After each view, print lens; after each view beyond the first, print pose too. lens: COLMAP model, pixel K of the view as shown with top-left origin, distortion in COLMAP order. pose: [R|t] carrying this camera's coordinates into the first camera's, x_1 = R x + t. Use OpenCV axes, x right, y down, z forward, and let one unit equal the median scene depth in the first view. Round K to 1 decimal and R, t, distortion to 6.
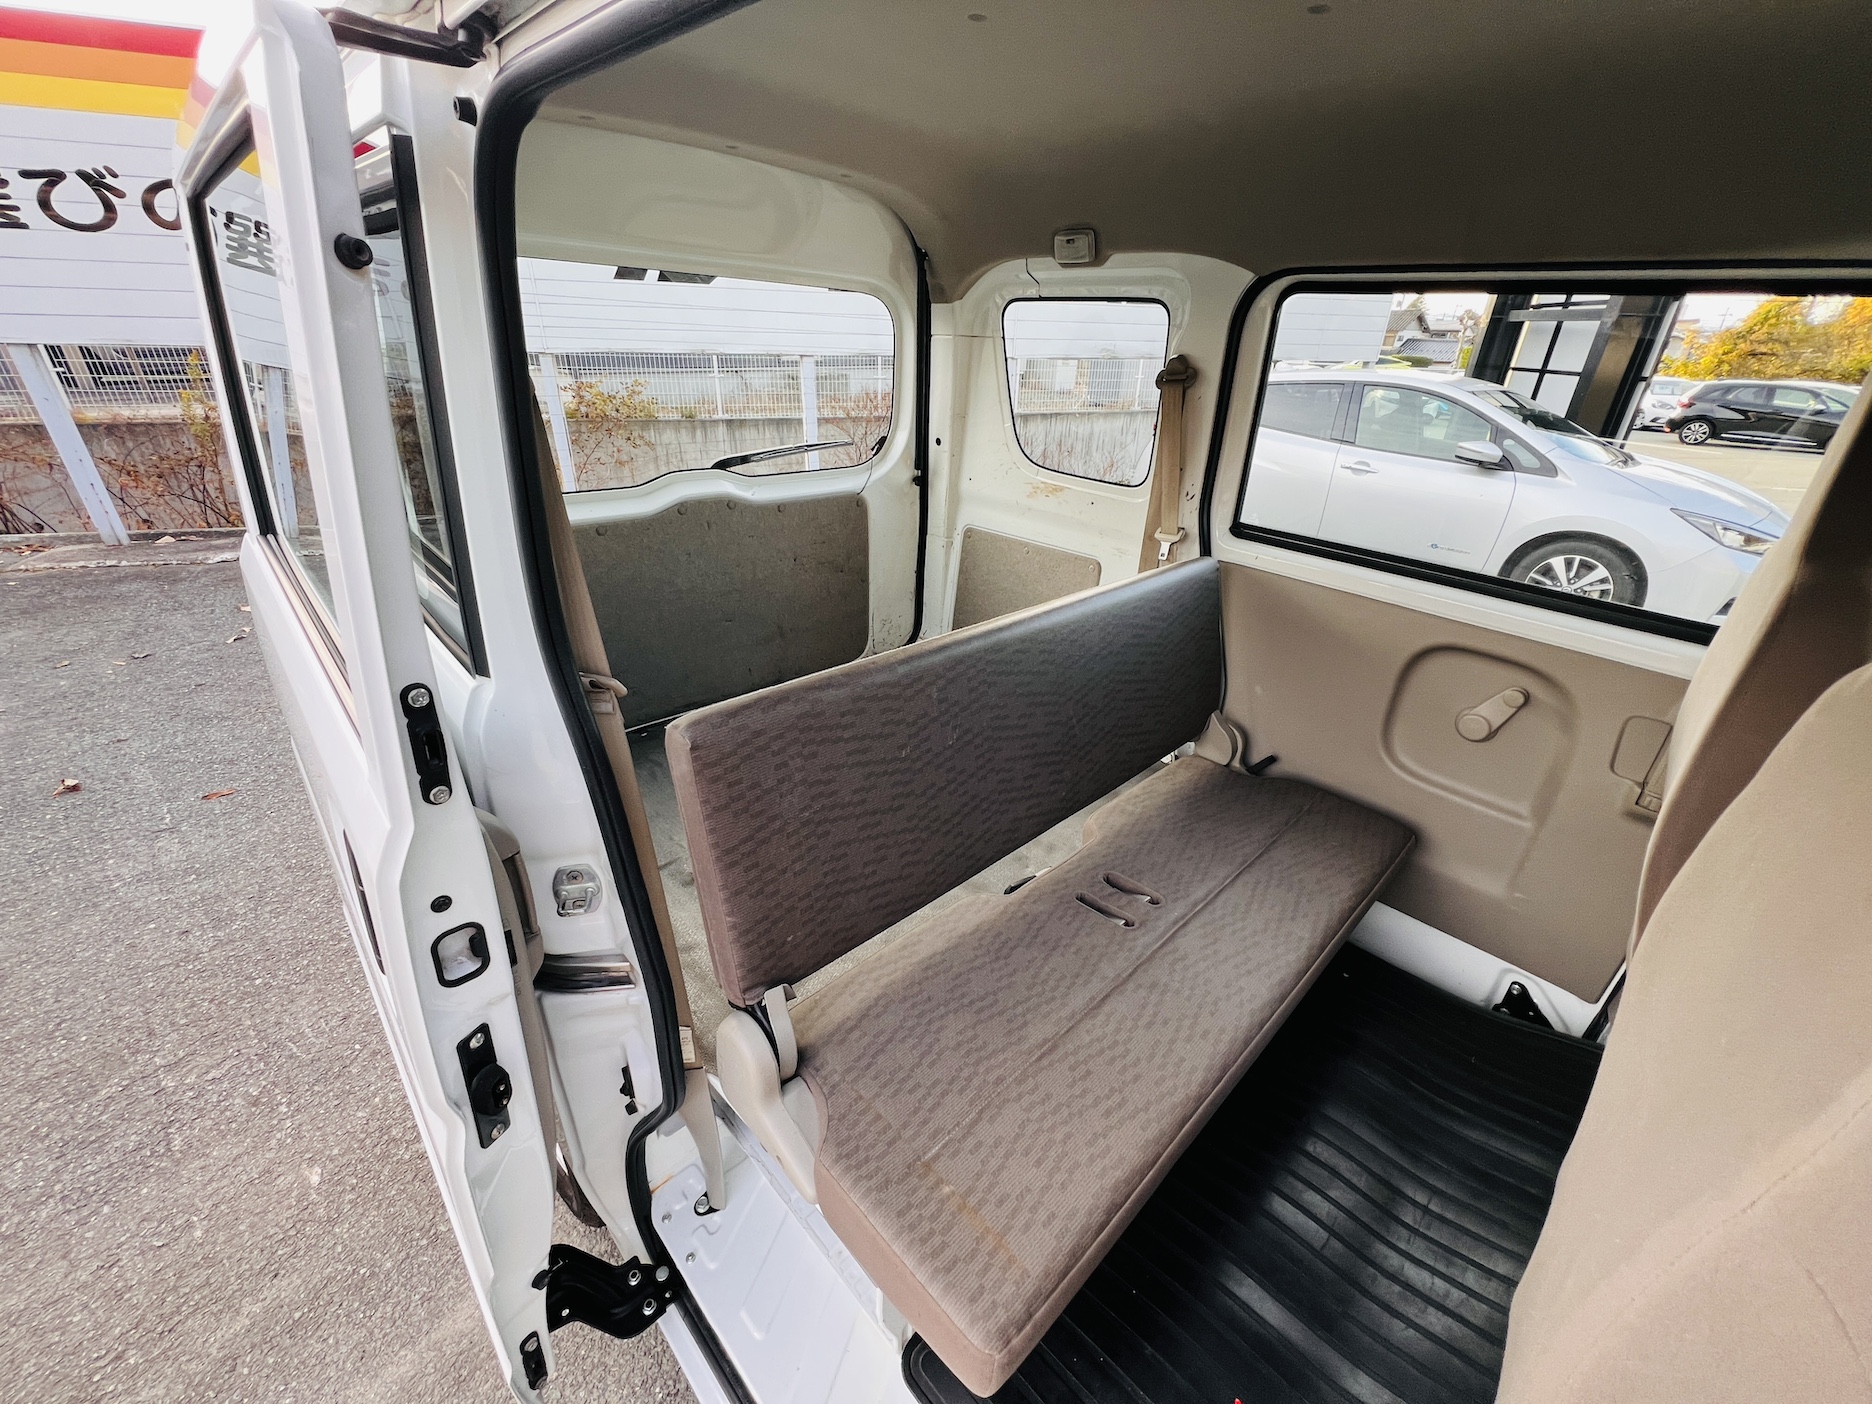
lens RADIAL K [[743.2, 0, 944.0], [0, 743.2, 705.6], [0, 0, 1]] dist [-0.002479, -0.000363]
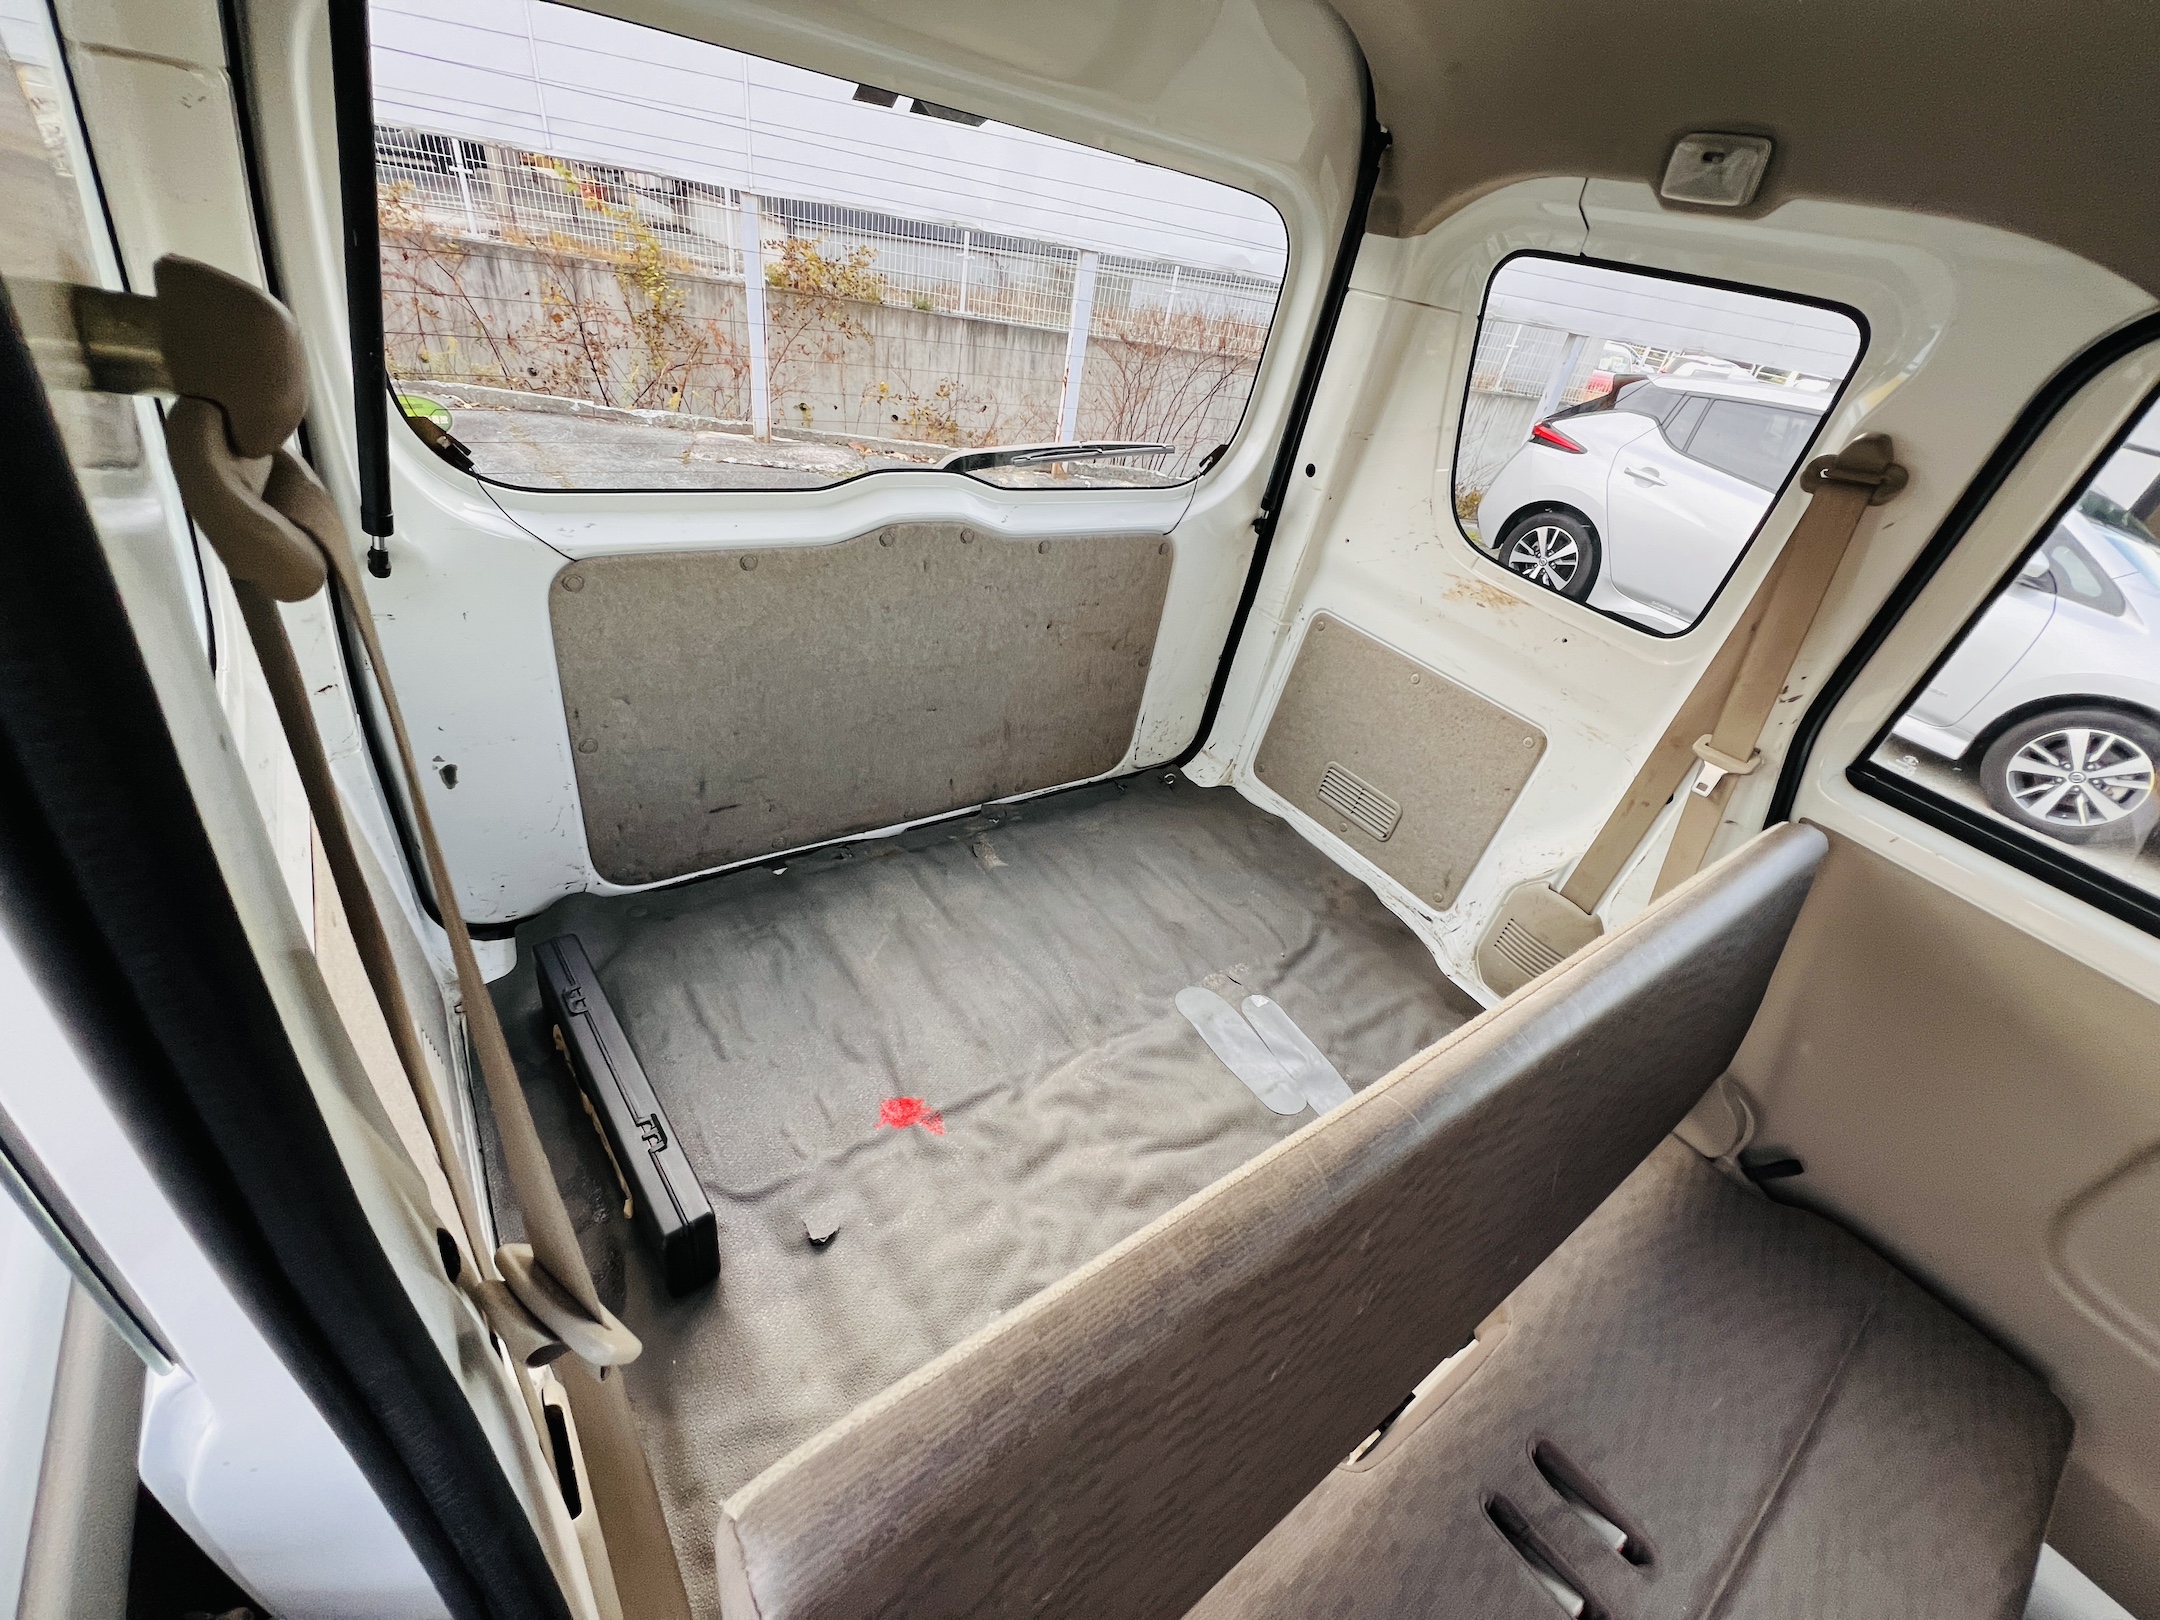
lens RADIAL K [[857.5, 0, 1086.9], [0, 857.5, 810.7], [0, 0, 1]] dist [-0.002479, -0.000363]
pose [[0.979213, 0.195187, -0.055164, -0.088439], [-0.185846, 0.972339, 0.141488, -0.138915], [0.081255, -0.128295, 0.988402, 0.235283]]
